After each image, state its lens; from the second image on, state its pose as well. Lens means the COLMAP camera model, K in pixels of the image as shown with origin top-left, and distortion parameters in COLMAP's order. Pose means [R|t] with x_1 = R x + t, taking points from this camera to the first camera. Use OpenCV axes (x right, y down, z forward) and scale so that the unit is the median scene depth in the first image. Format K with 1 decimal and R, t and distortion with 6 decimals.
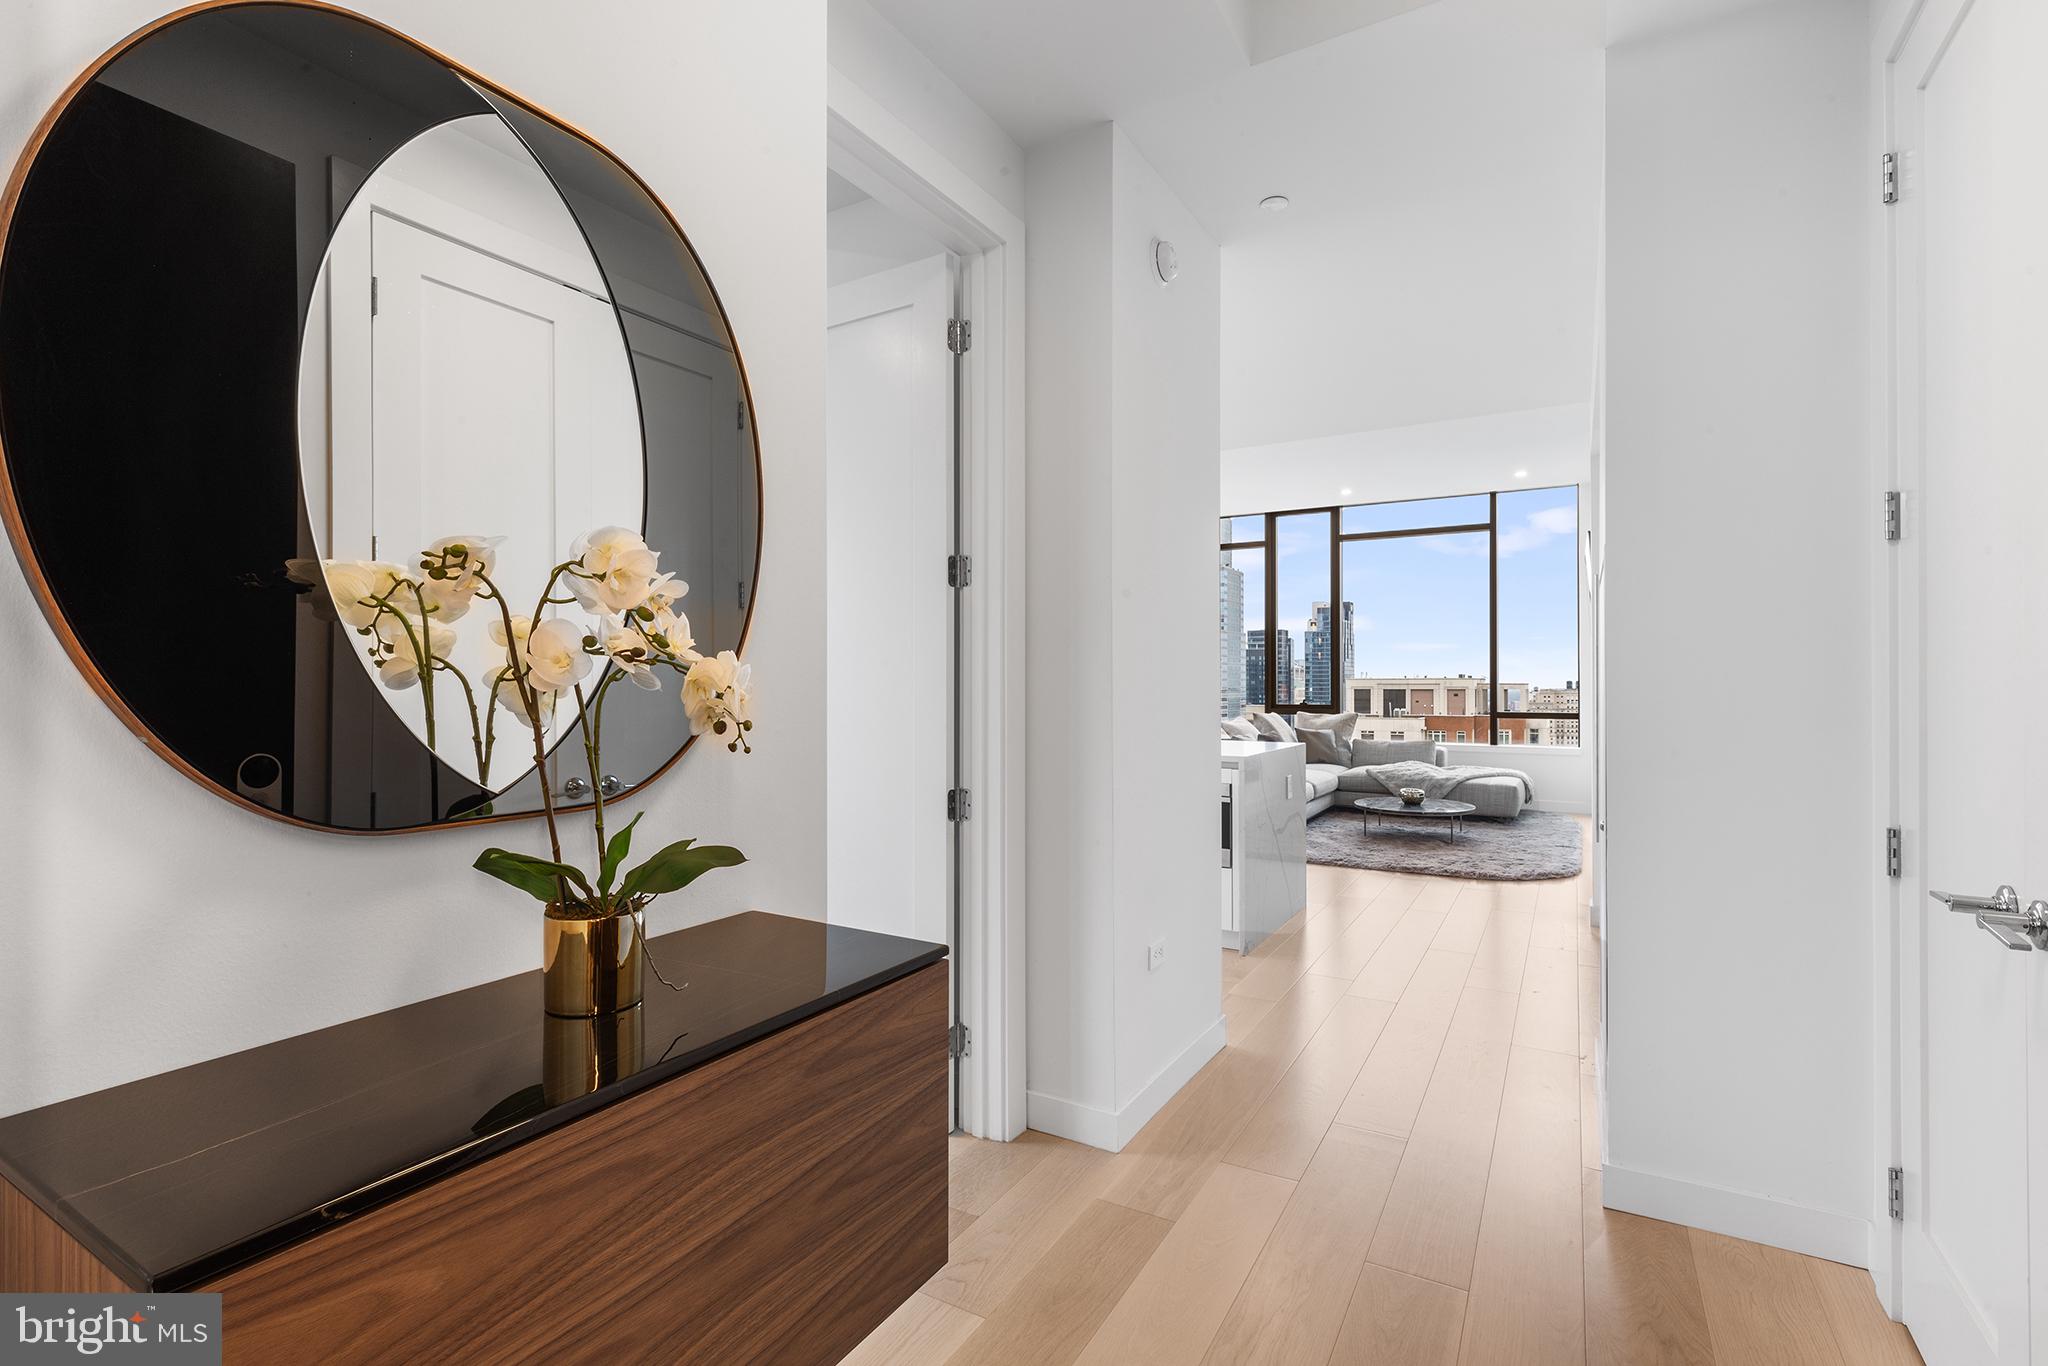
lens RADIAL K [[953.1, 0, 1030.7], [0, 953.1, 671.2], [0, 0, 1]] dist [-0.000185, -0.000284]
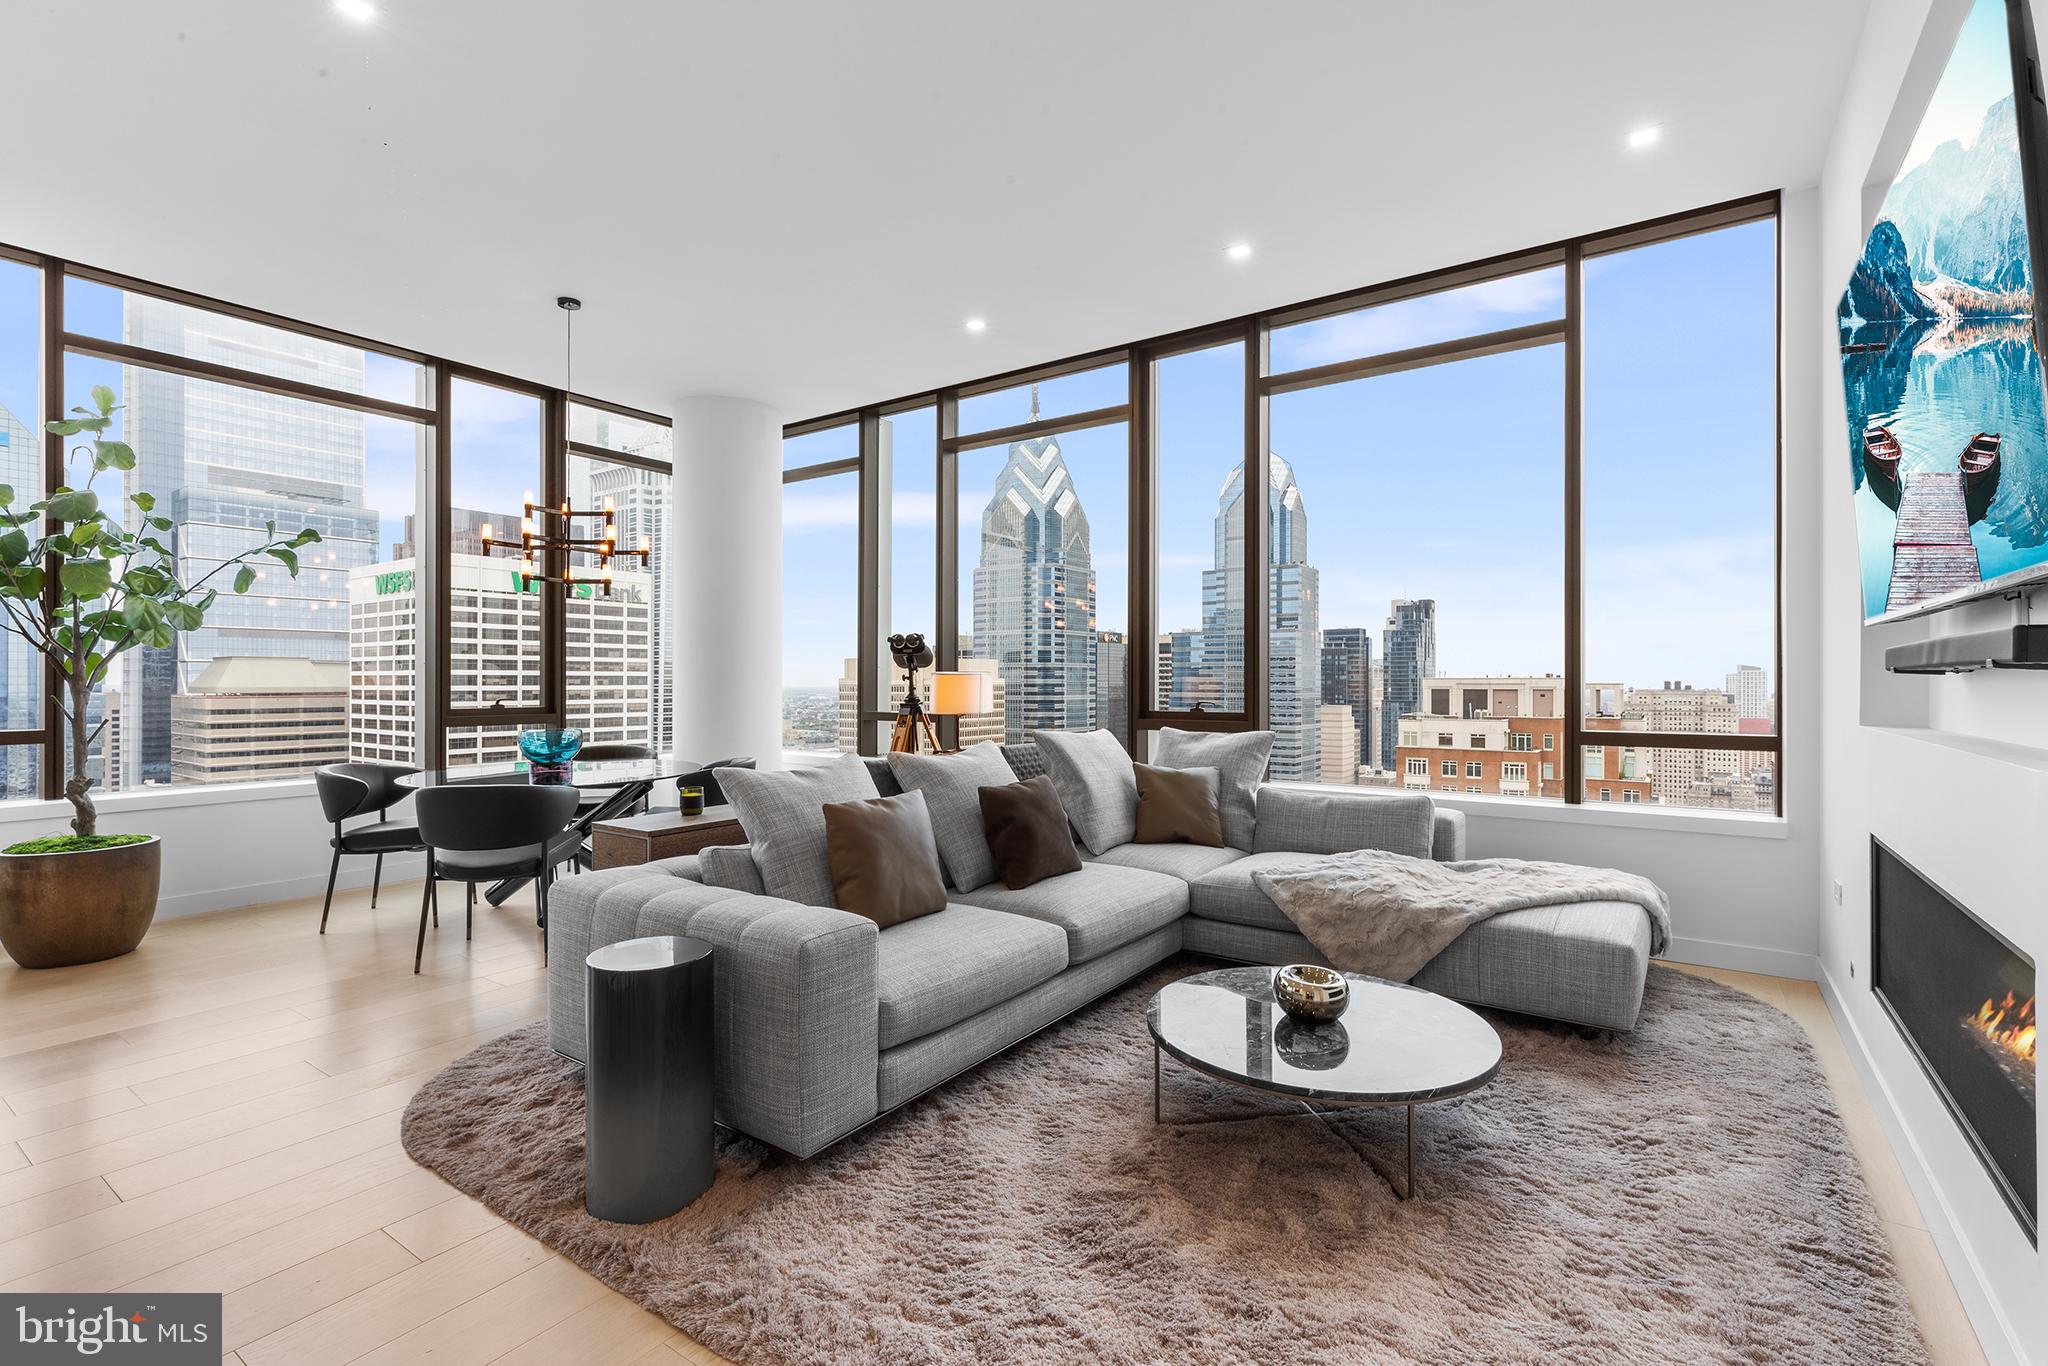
lens RADIAL K [[937.9, 0, 1026.6], [0, 937.9, 673.2], [0, 0, 1]] dist [-0.001644, -0.000236]
pose [[0.996355, 0.000732, -0.085301, 0.233031], [-0.000524, 0.999997, 0.002458, 0.012144], [0.085302, -0.002404, 0.996352, 0.469070]]
